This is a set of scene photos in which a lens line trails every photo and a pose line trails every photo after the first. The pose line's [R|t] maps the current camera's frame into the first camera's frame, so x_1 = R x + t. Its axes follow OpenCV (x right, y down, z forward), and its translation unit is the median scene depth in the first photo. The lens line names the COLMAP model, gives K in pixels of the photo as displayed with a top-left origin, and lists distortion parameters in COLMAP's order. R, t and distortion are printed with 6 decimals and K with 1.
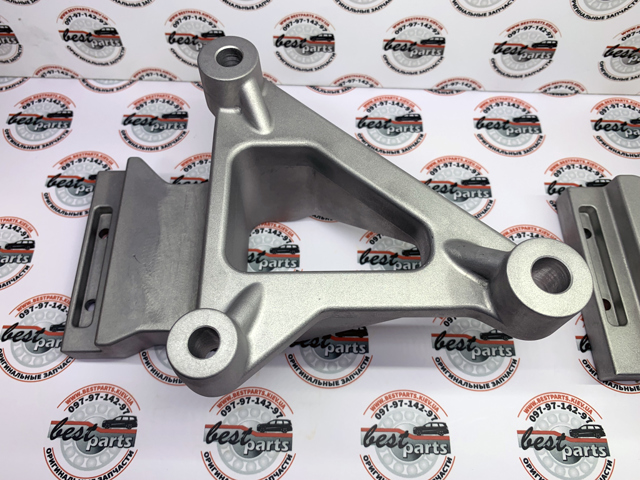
lens RADIAL K [[496.7, 0, 319.4], [0, 496.7, 241.6], [0, 0, 1]] dist [0.008328, -0.049526]
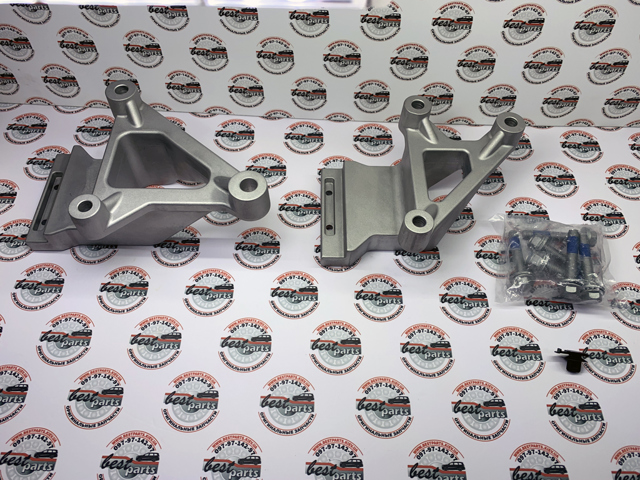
lens RADIAL K [[478.4, 0, 321.5], [0, 478.4, 238.7], [0, 0, 1]] dist [0.006433, -0.052419]
pose [[0.999259, 0.019016, 0.033455, 0.444625], [-0.015409, 0.994357, -0.104958, 0.323317], [-0.035262, 0.104365, 0.993914, -0.683942]]
